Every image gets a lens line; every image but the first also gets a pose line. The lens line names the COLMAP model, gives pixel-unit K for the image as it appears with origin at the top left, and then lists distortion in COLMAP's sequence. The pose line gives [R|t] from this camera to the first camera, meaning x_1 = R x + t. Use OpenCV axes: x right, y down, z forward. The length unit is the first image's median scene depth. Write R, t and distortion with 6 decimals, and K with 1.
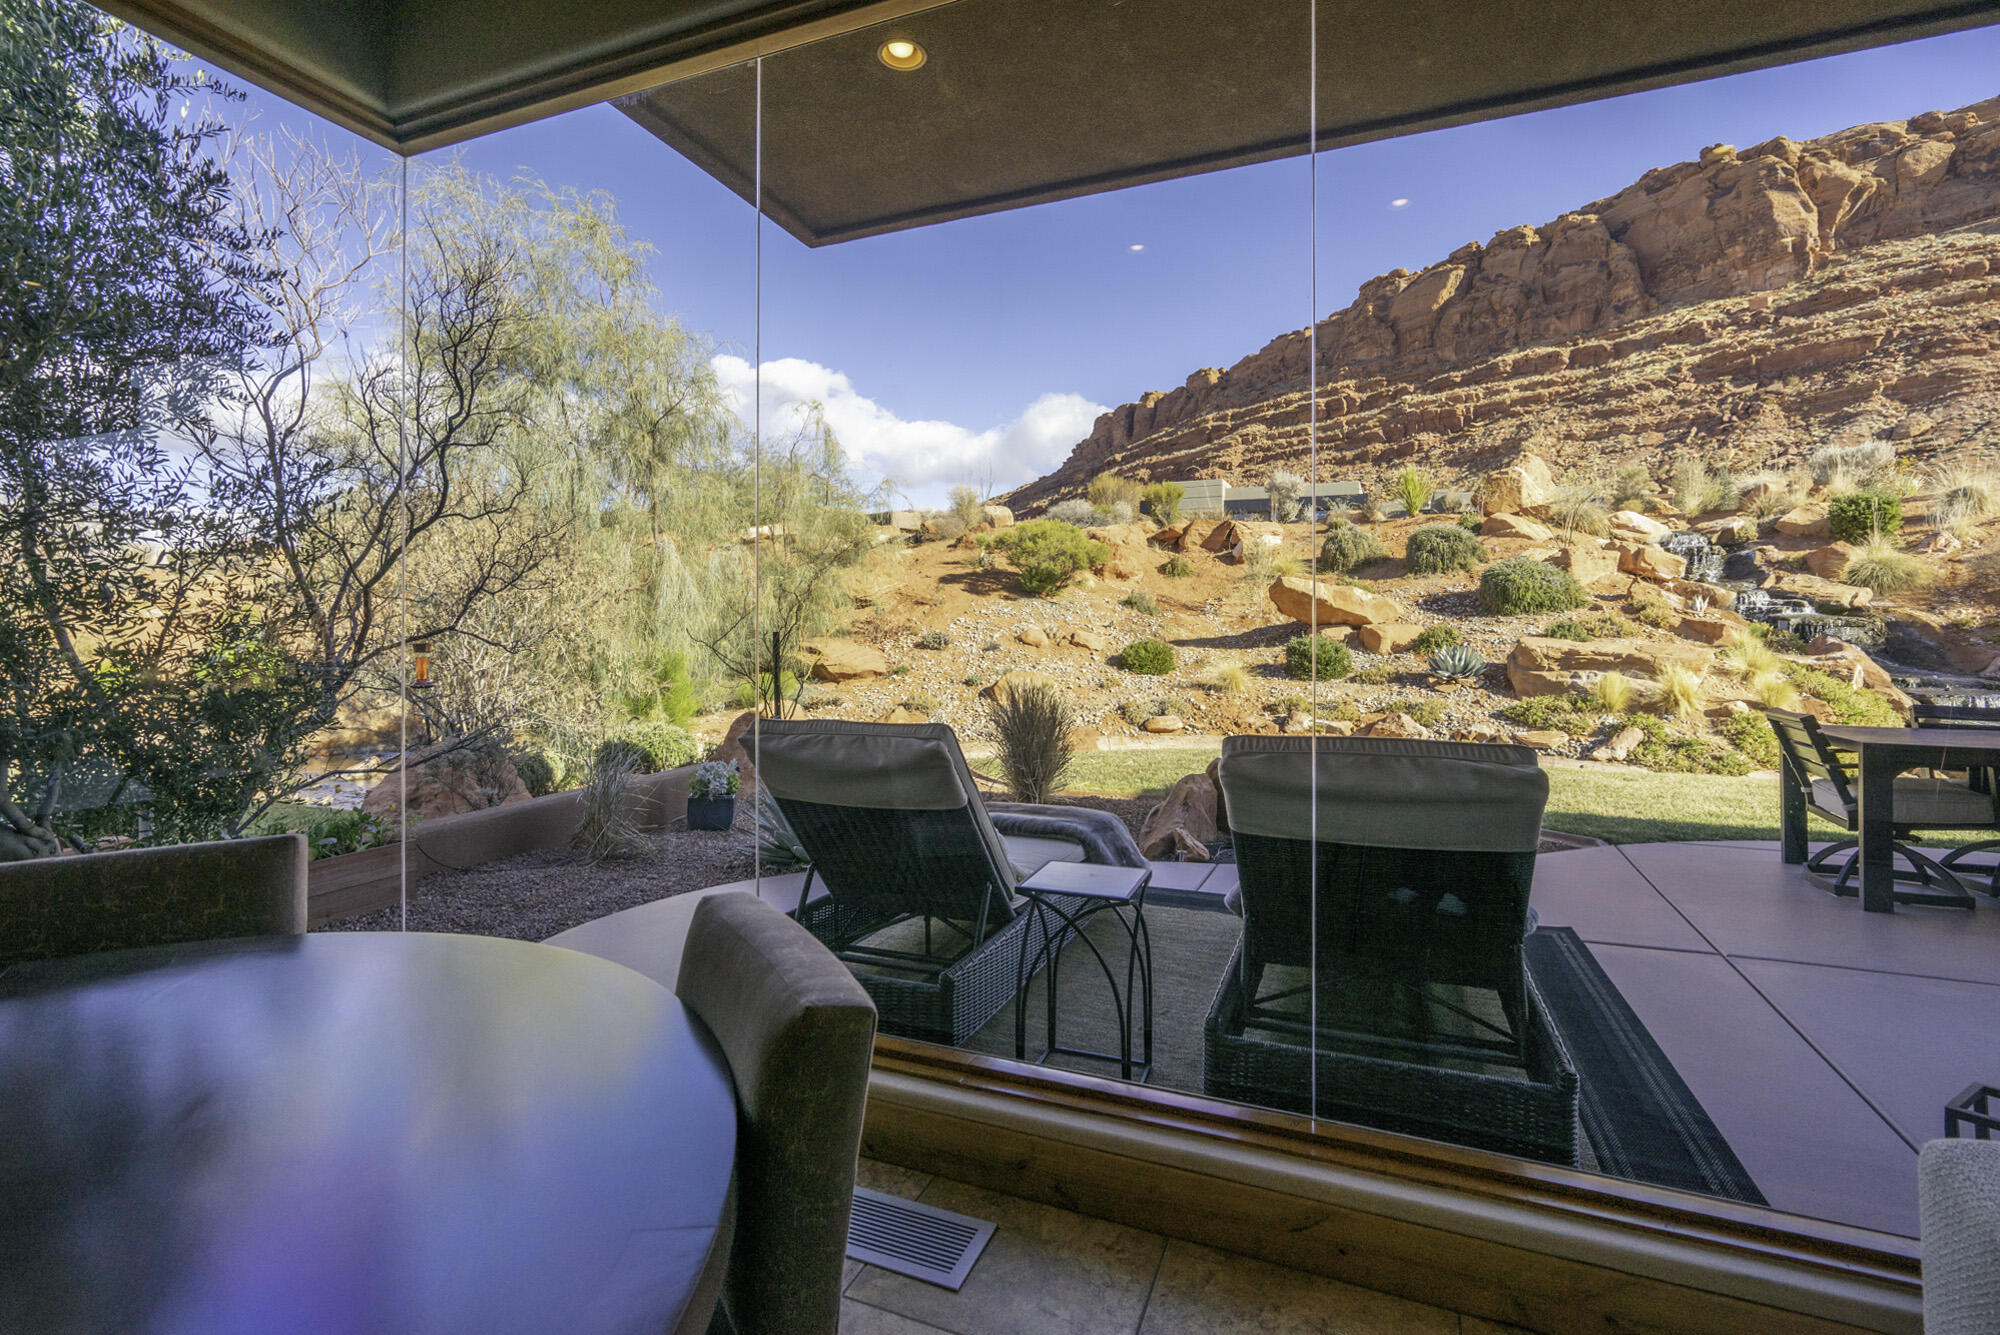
lens RADIAL K [[902.1, 0, 996.8], [0, 902.1, 621.5], [0, 0, 1]] dist [-0.004776, 0.003454]
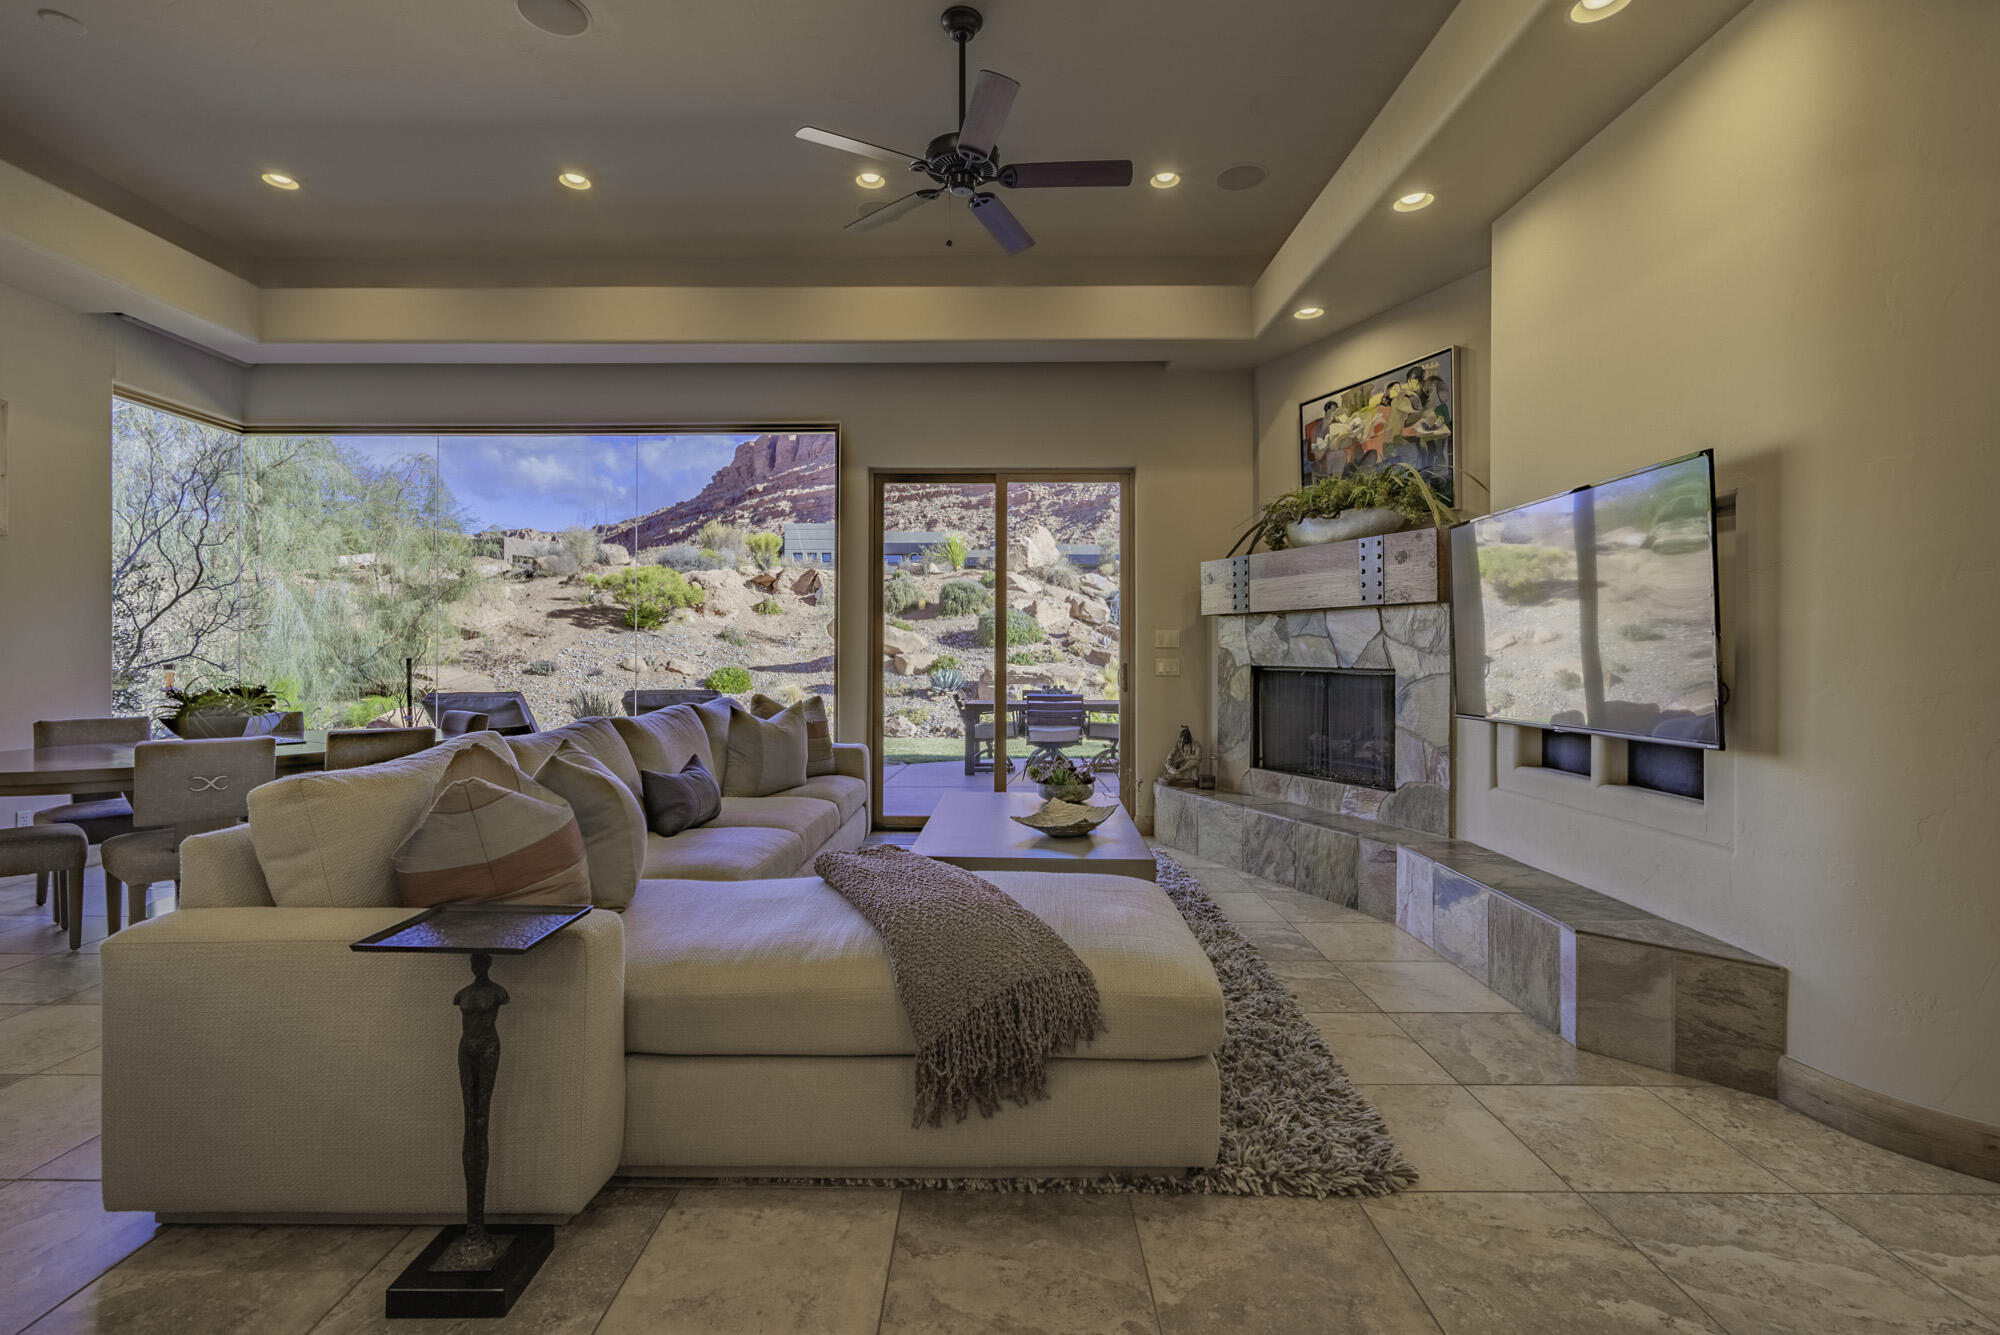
lens RADIAL K [[902.1, 0, 987.4], [0, 902.1, 631.4], [0, 0, 1]] dist [-0.004776, 0.003454]
pose [[0.929036, 0.009623, 0.369863, 0.024611], [-0.001000, 0.999723, -0.023499, 0.000832], [-0.369987, 0.021461, 0.928789, -0.209376]]
